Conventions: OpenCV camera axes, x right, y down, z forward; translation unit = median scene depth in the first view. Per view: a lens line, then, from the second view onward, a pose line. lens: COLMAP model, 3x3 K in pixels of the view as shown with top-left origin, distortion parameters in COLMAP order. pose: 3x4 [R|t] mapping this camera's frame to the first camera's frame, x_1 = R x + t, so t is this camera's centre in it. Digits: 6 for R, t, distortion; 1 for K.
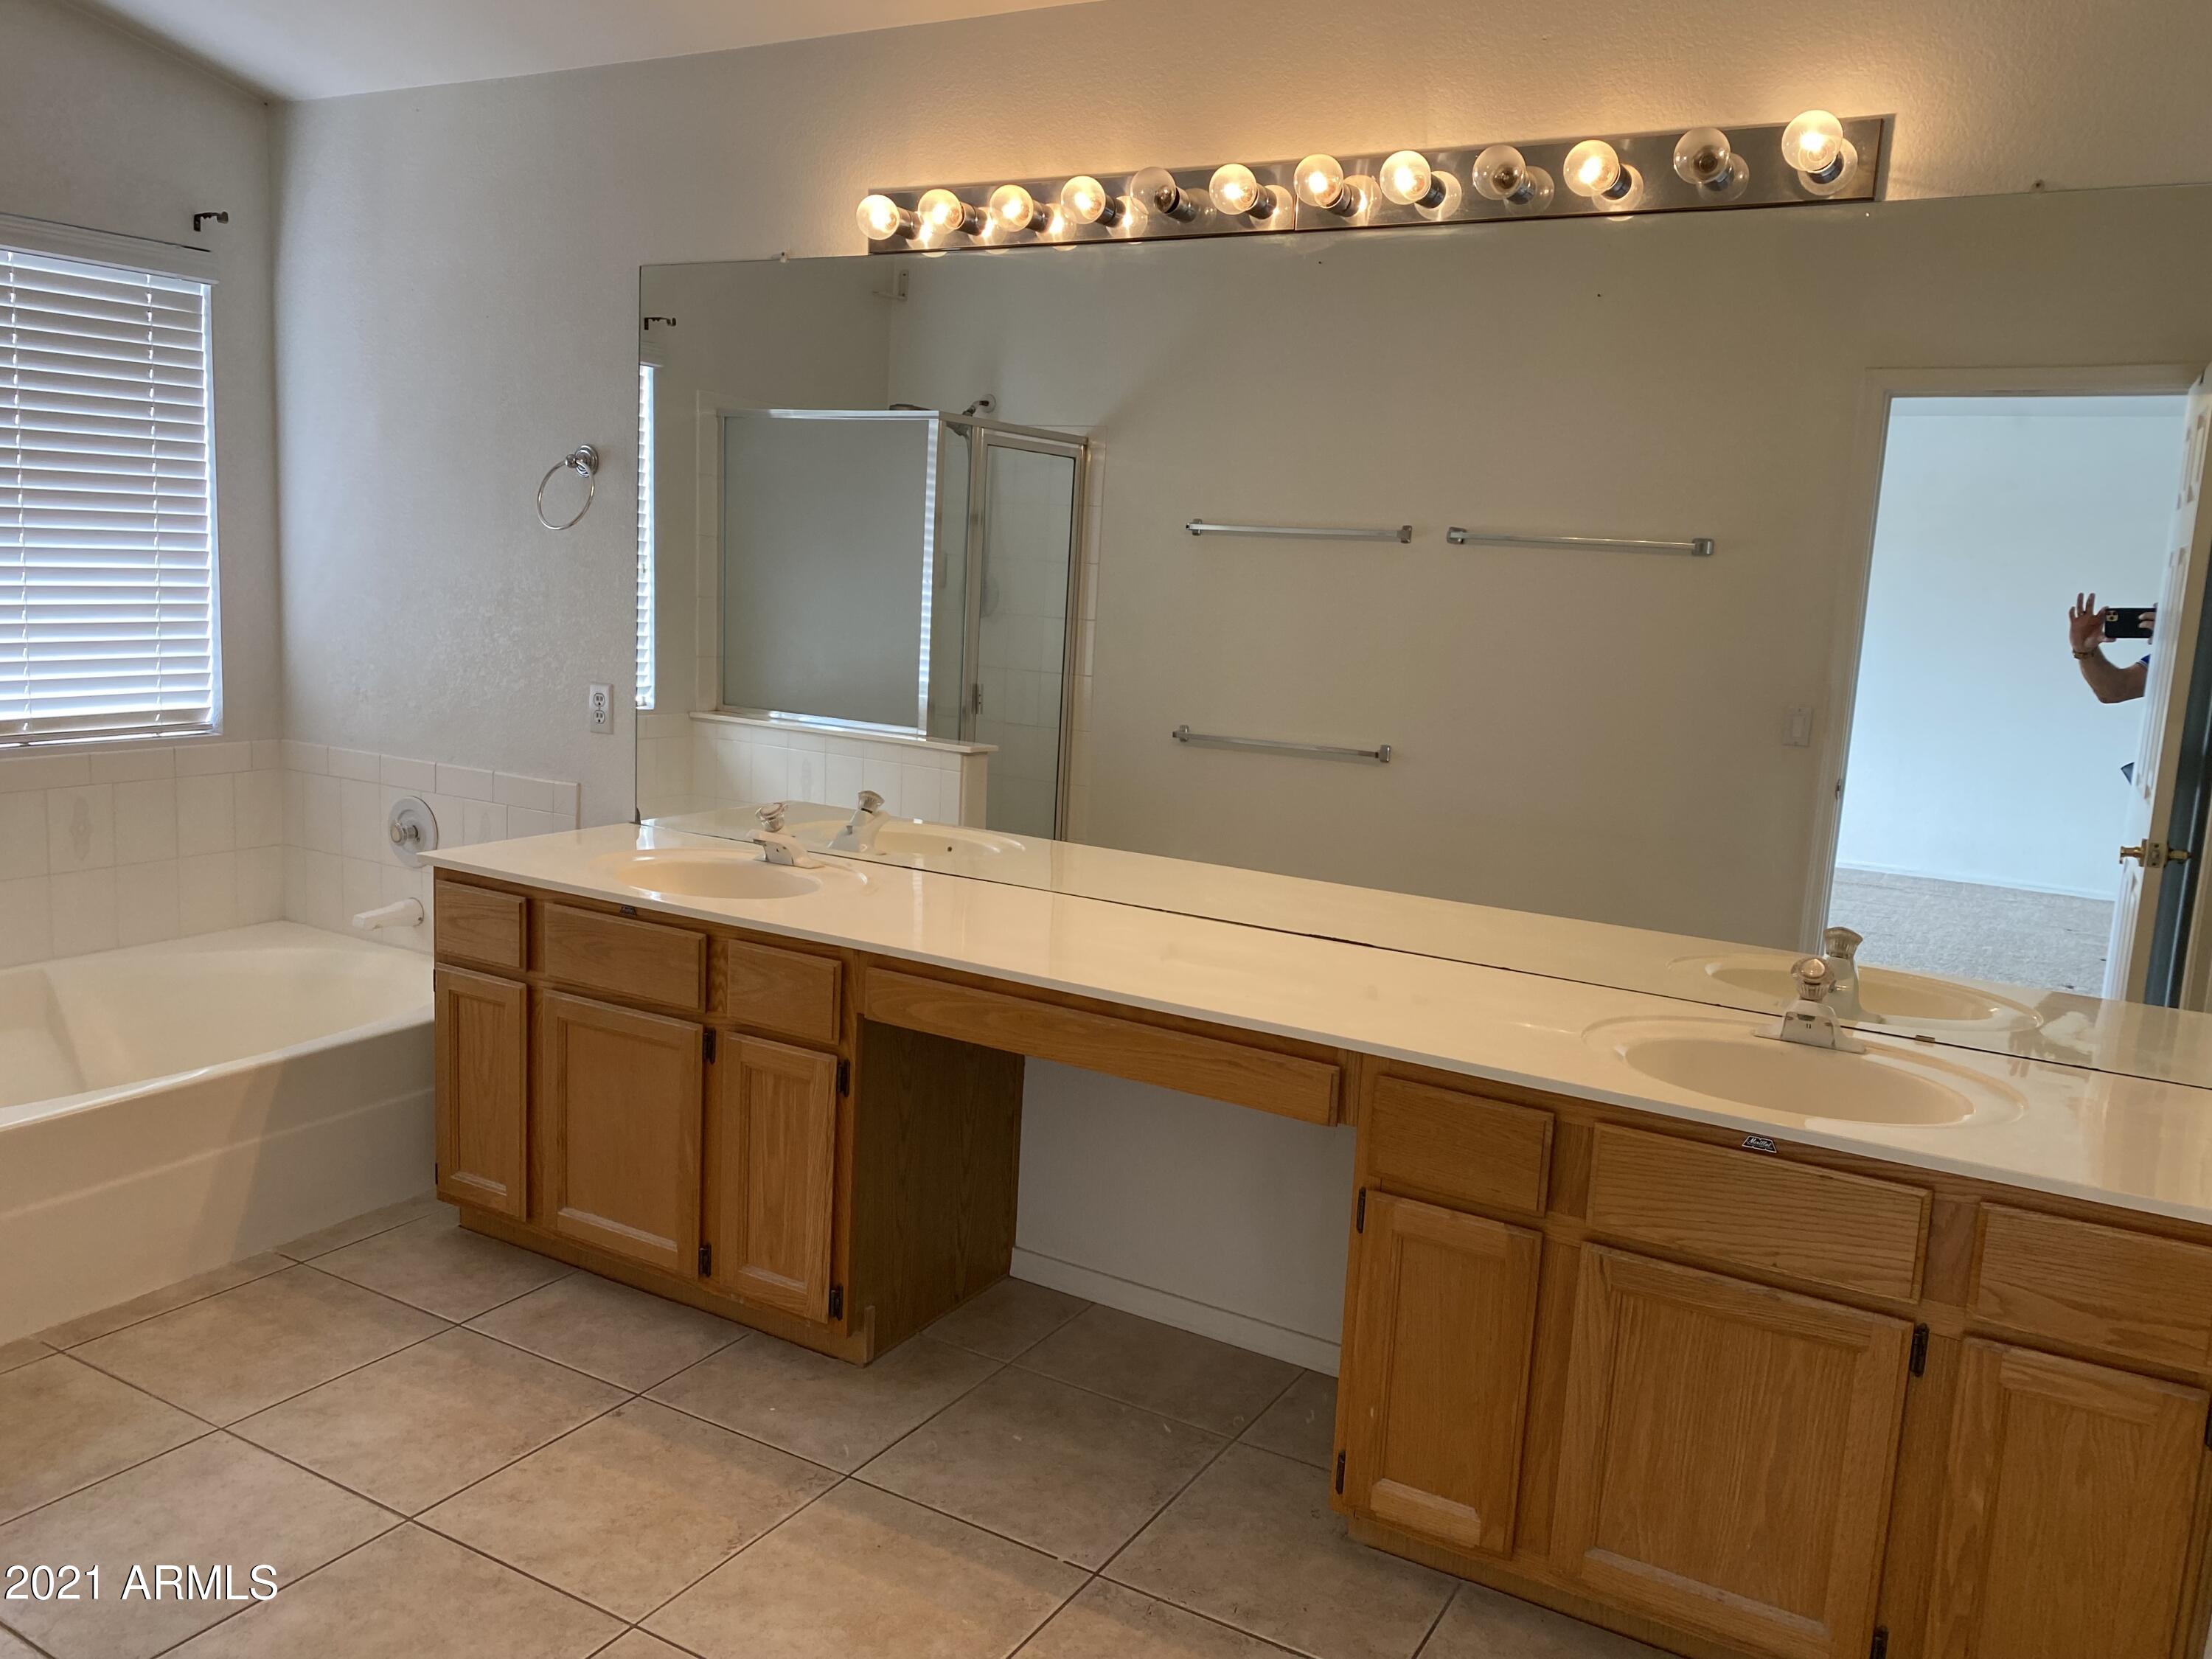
lens RADIAL K [[1682.9, 0, 1116.4], [0, 1682.9, 812.0], [0, 0, 1]] dist [0.074444, -0.080037]
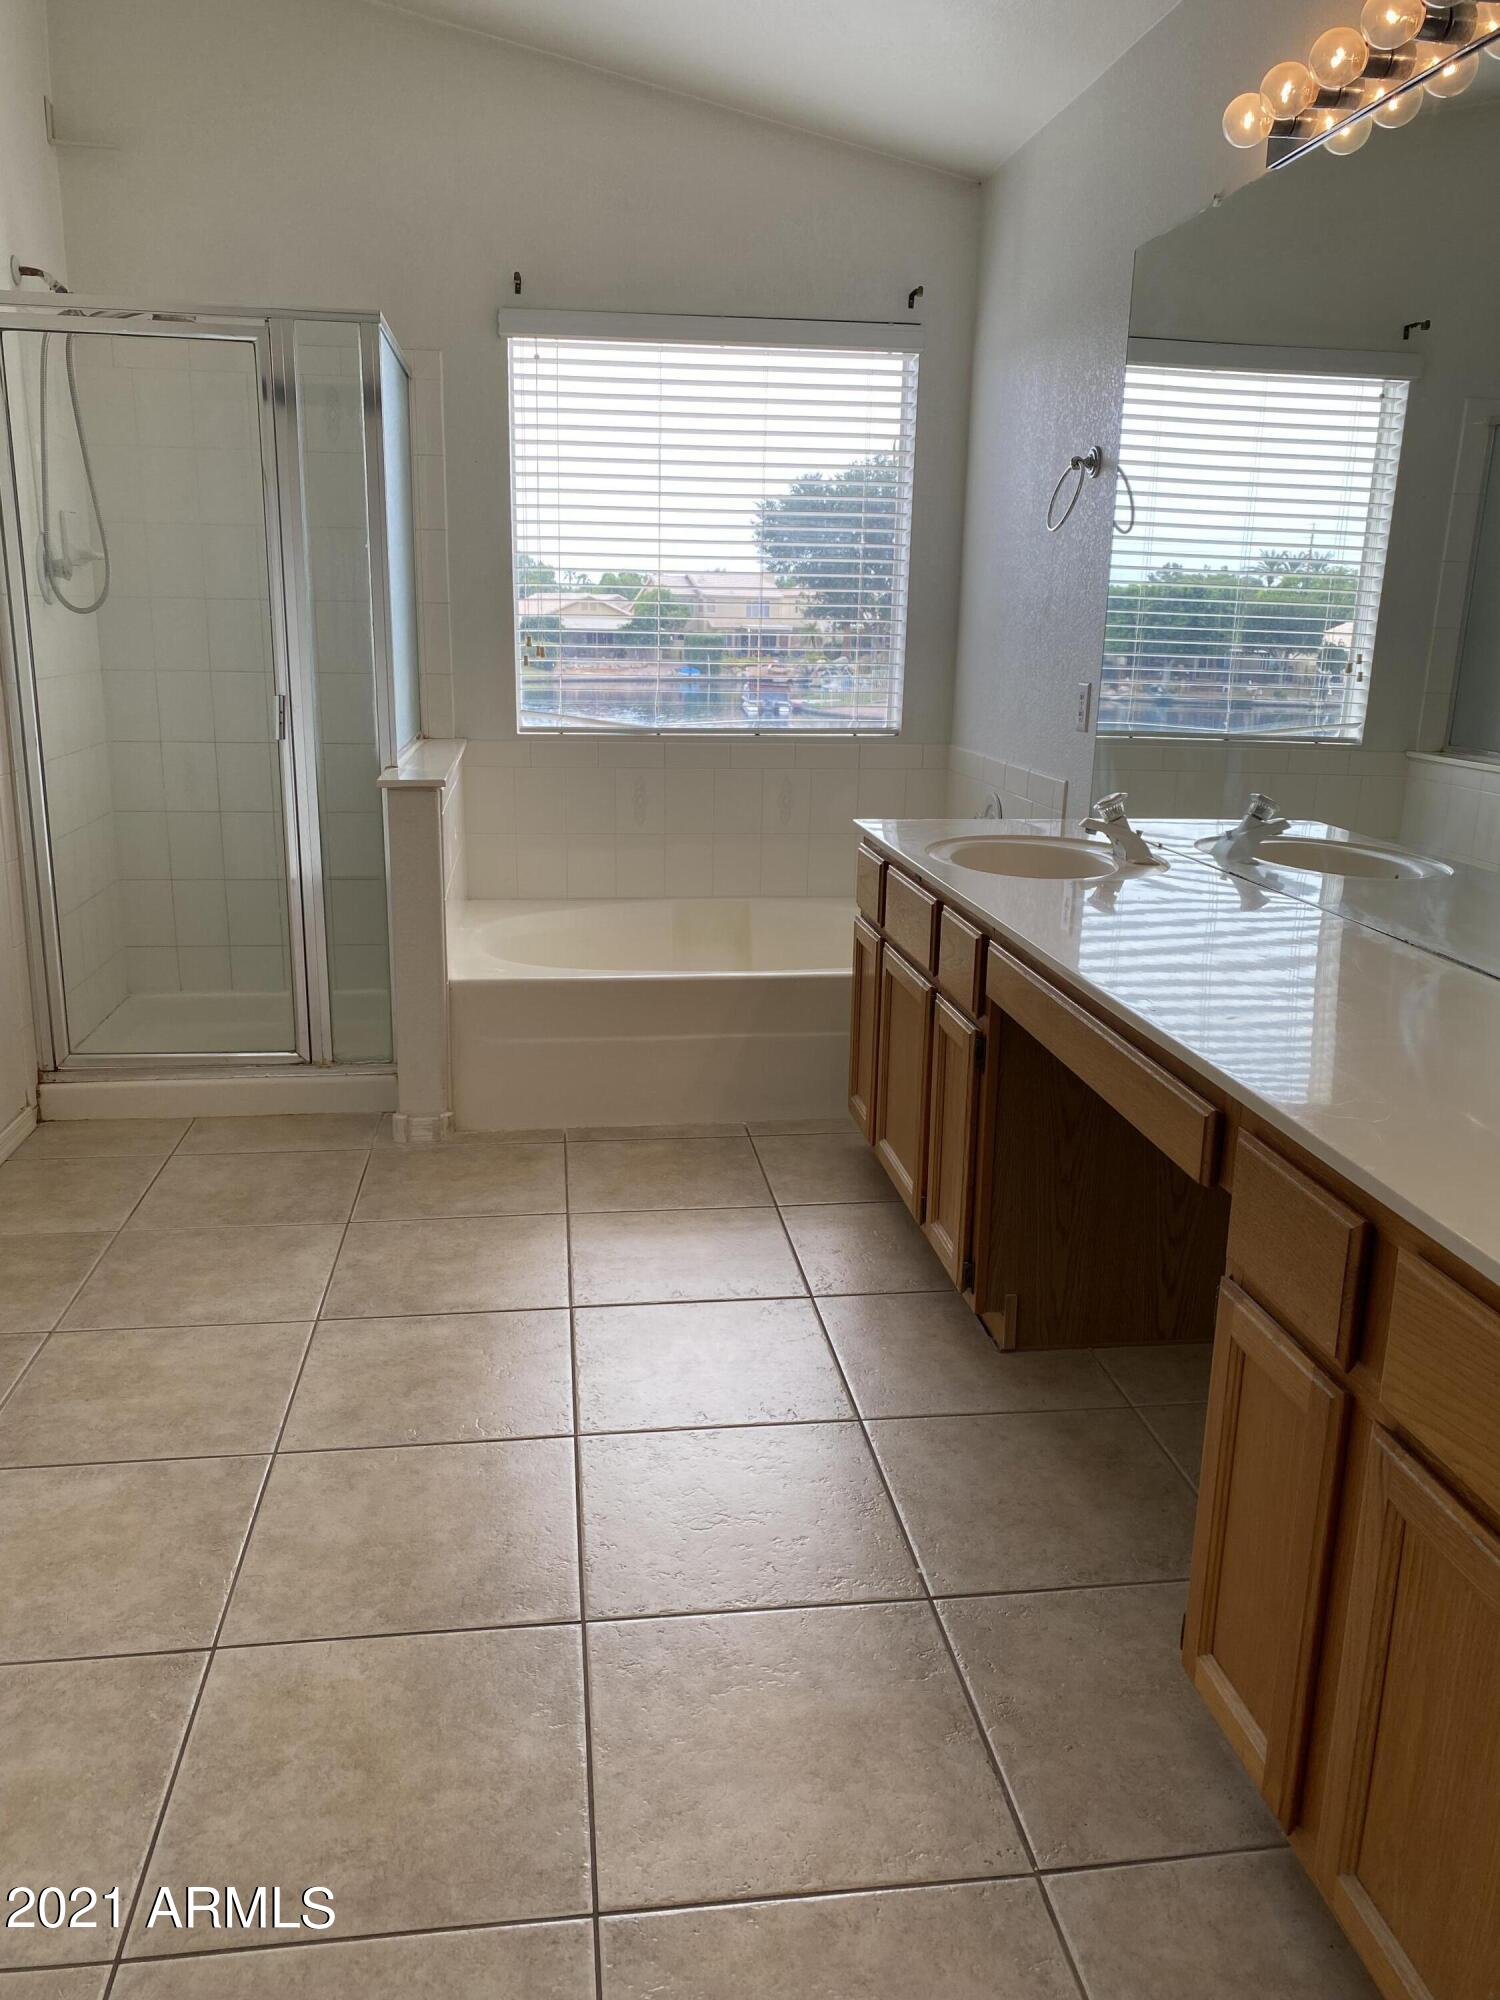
lens RADIAL K [[1521.6, 0, 750.0], [0, 1521.6, 1000.0], [0, 0, 1]] dist [0.074444, -0.080037]
pose [[0.612360, 0.157566, -0.774718, 0.417487], [-0.107026, 0.987439, 0.116233, 0.036839], [0.783301, 0.011739, 0.621532, 0.329397]]
